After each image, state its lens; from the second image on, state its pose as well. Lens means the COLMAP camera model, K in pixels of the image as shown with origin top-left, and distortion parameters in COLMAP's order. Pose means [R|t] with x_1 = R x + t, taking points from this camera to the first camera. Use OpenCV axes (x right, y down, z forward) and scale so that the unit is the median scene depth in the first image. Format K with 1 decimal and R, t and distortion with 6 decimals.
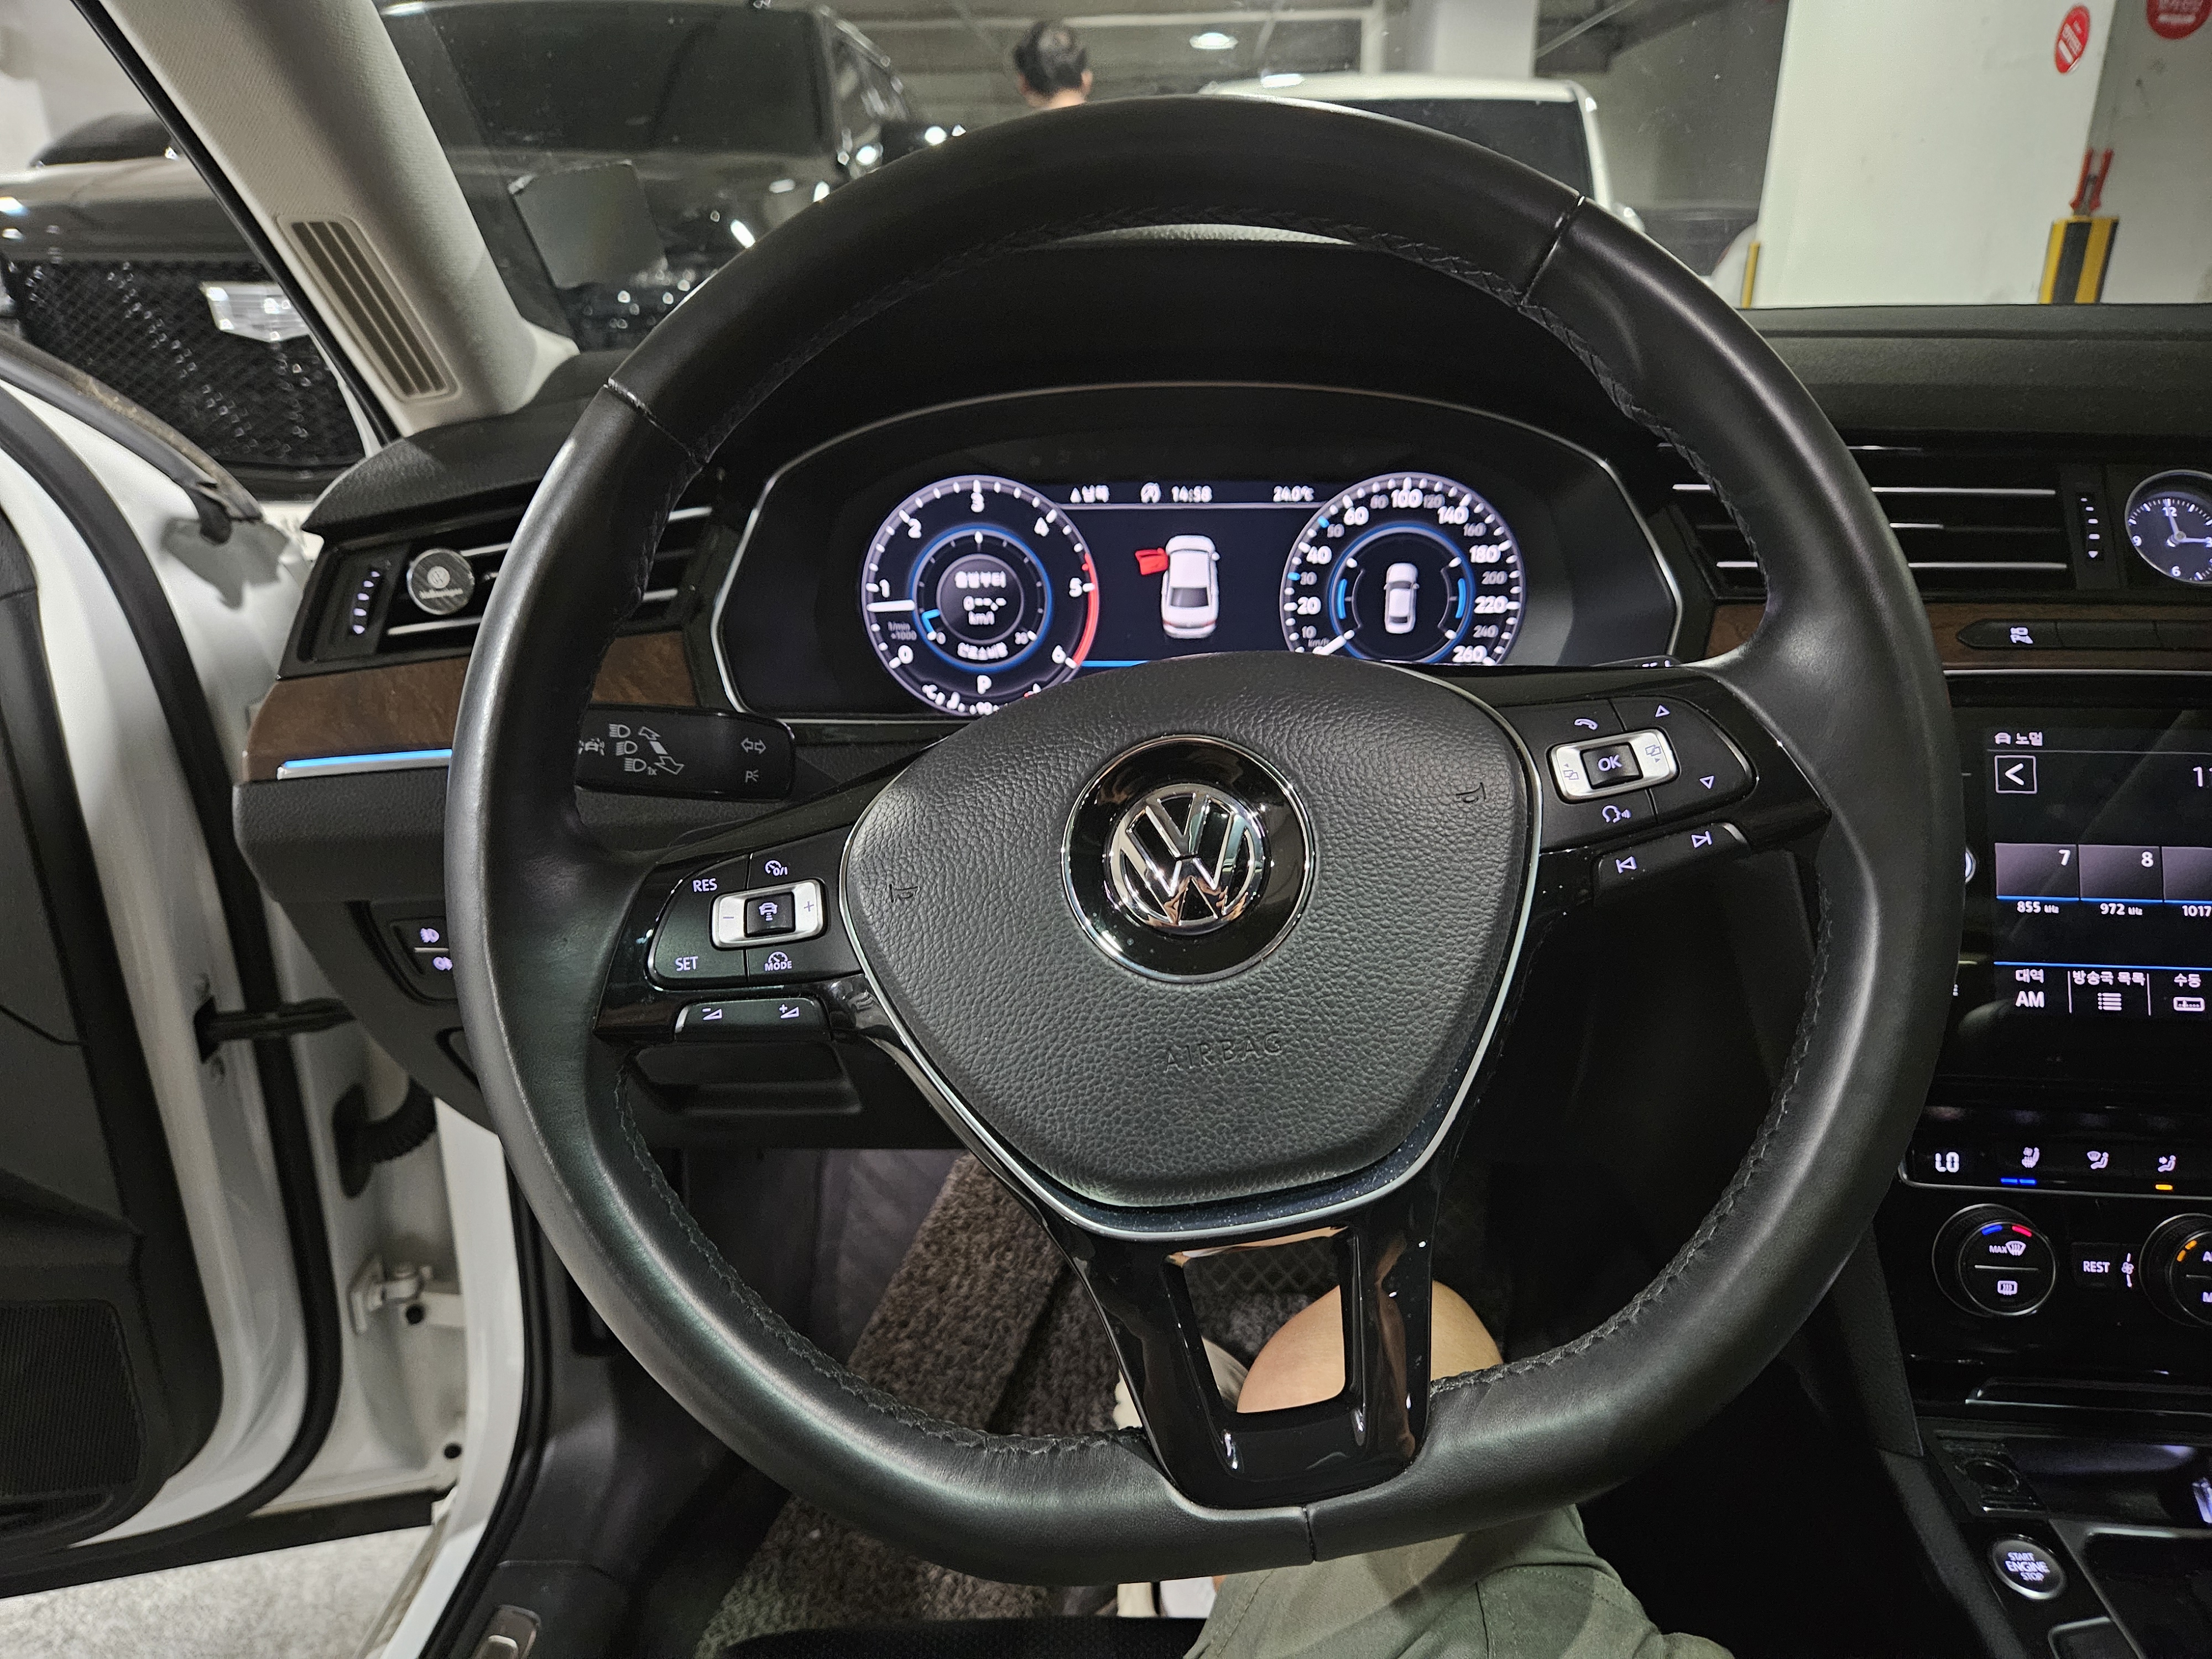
lens RADIAL K [[1521.6, 0, 1123.6], [0, 1521.6, 873.2], [0, 0, 1]] dist [0.045477, -0.044163]
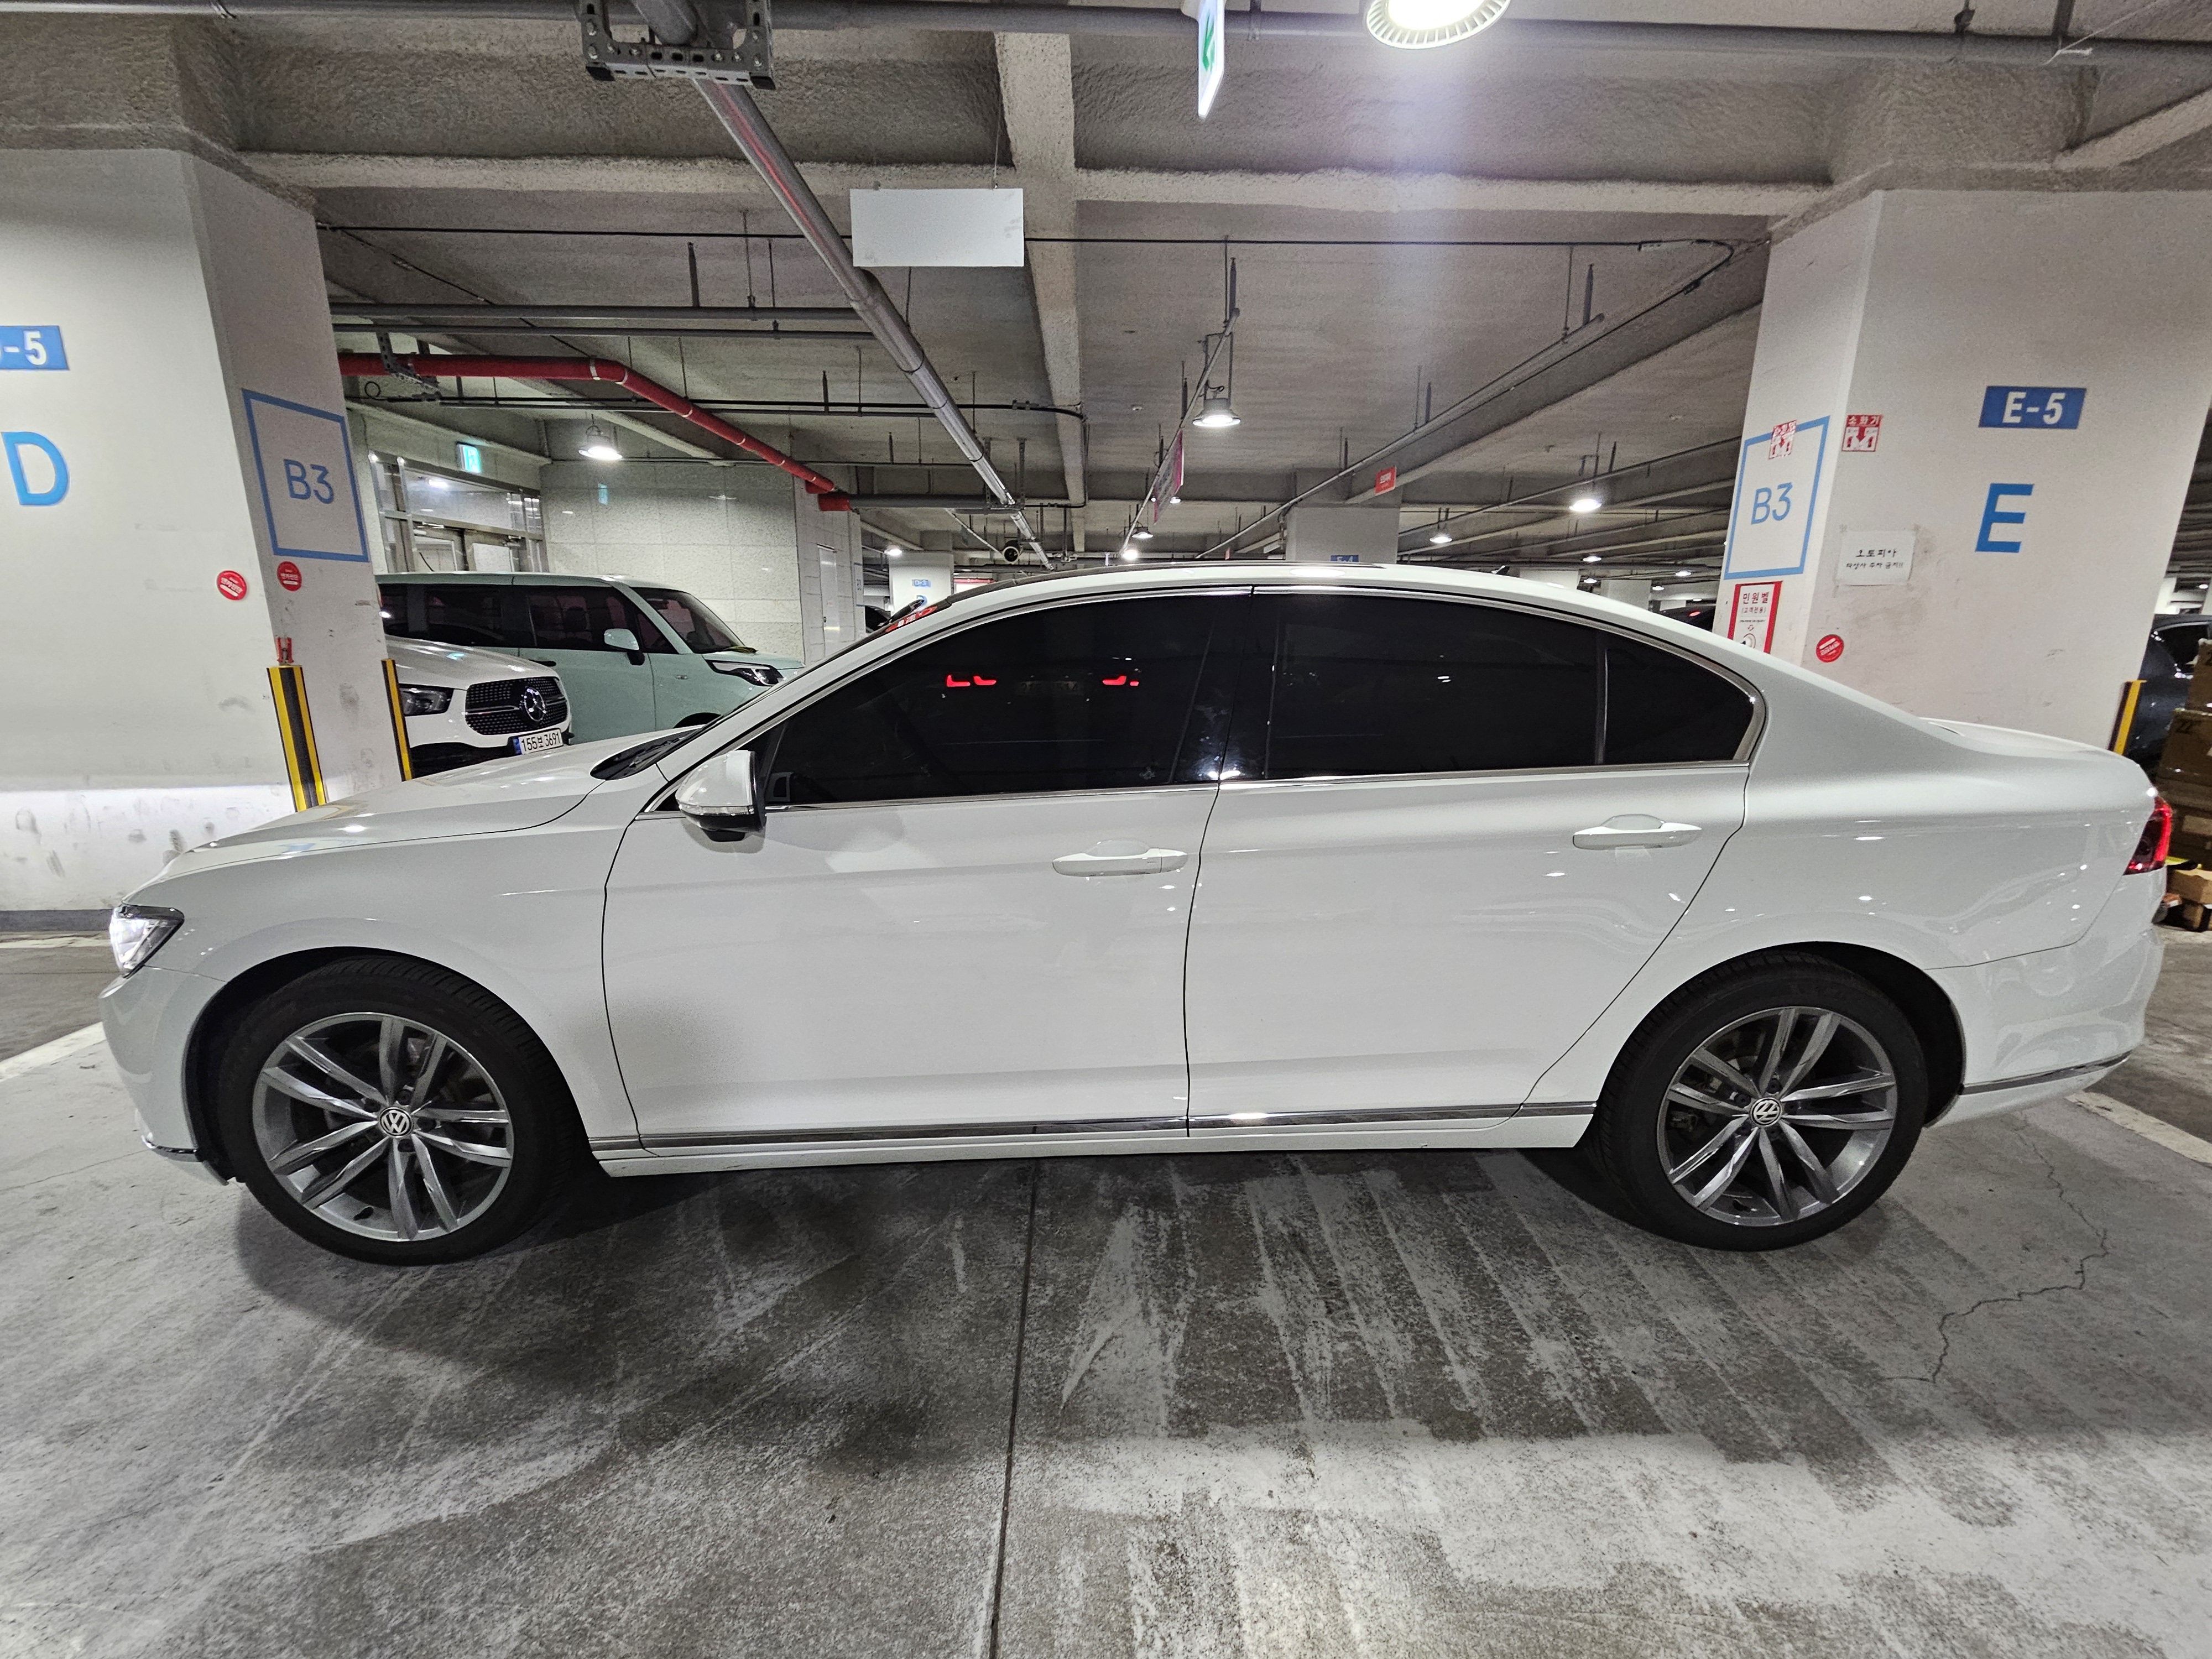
lens RADIAL K [[924.7, 0, 1122.1], [0, 924.7, 837.5], [0, 0, 1]] dist [-0.003035, -0.001389]
pose [[-0.070138, -0.212454, 0.974651, -3.396933], [0.354375, 0.908018, 0.223431, -0.344221], [-0.932470, 0.361062, 0.011602, -0.112157]]
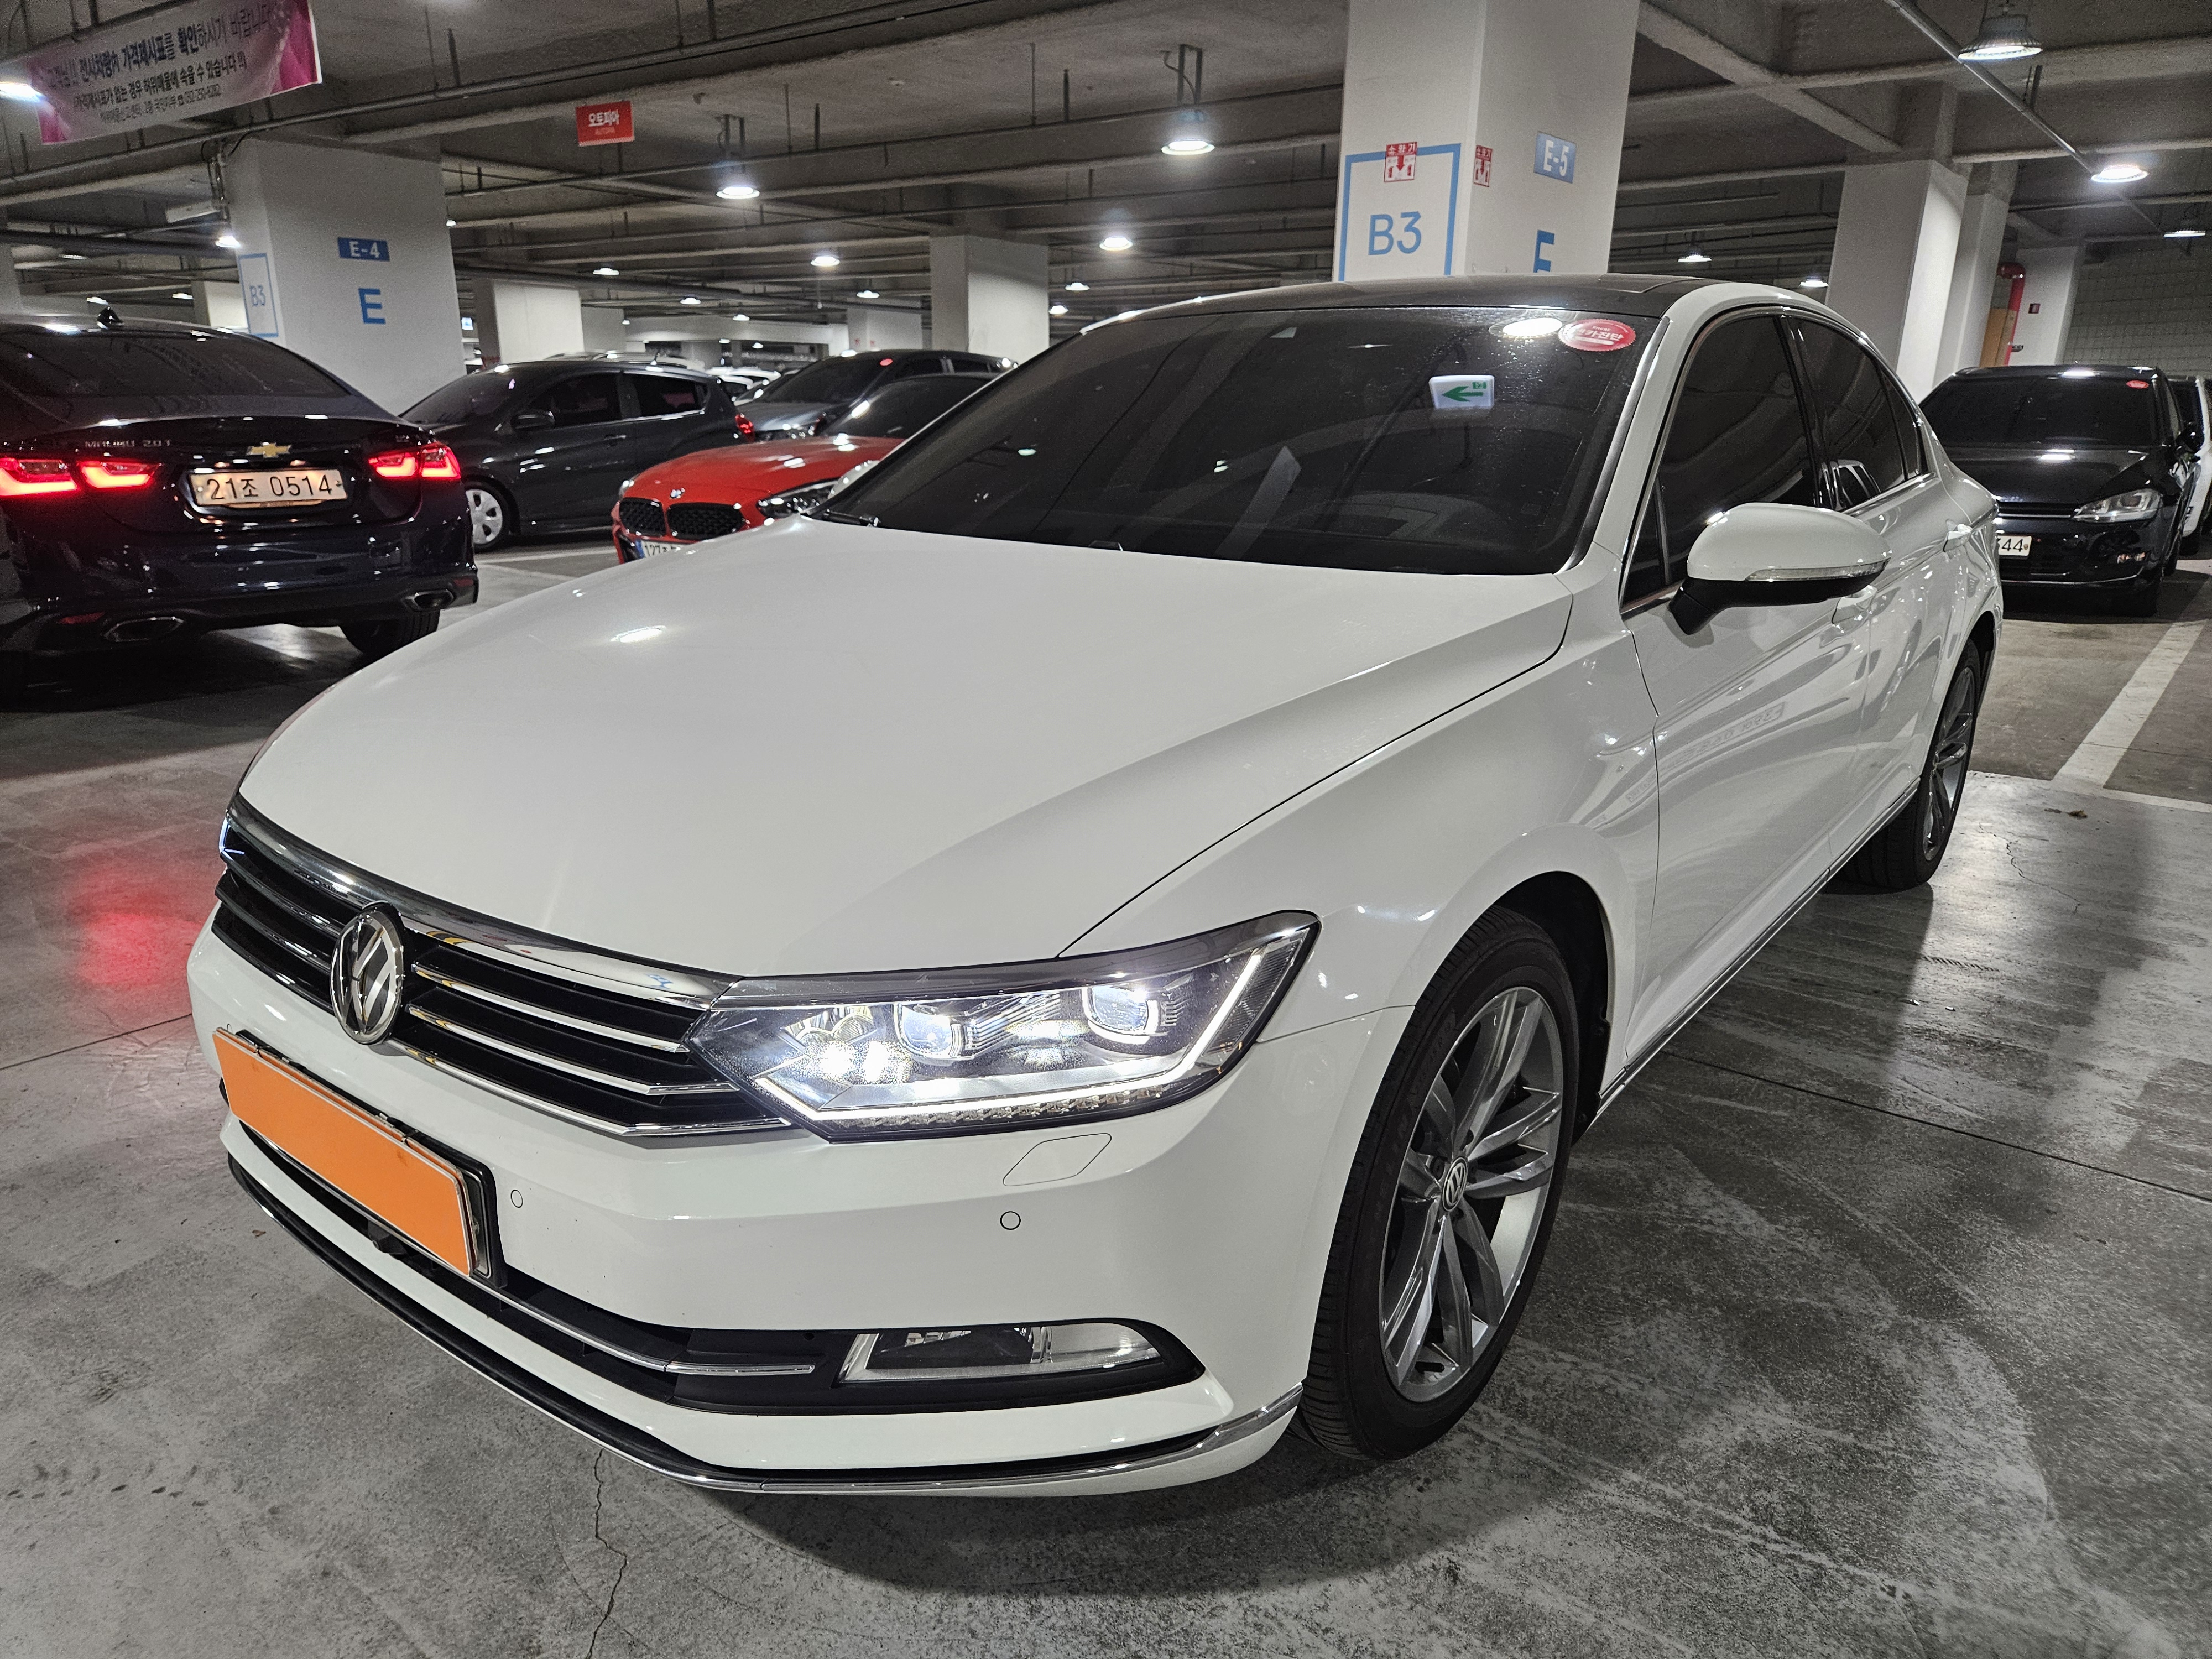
lens RADIAL K [[1521.6, 0, 1105.1], [0, 1521.6, 826.1], [0, 0, 1]] dist [0.045477, -0.044163]
pose [[-0.812580, -0.155173, 0.561814, -1.607799], [0.208966, 0.822267, 0.529349, -1.816954], [-0.544101, 0.547538, -0.635732, 4.056270]]
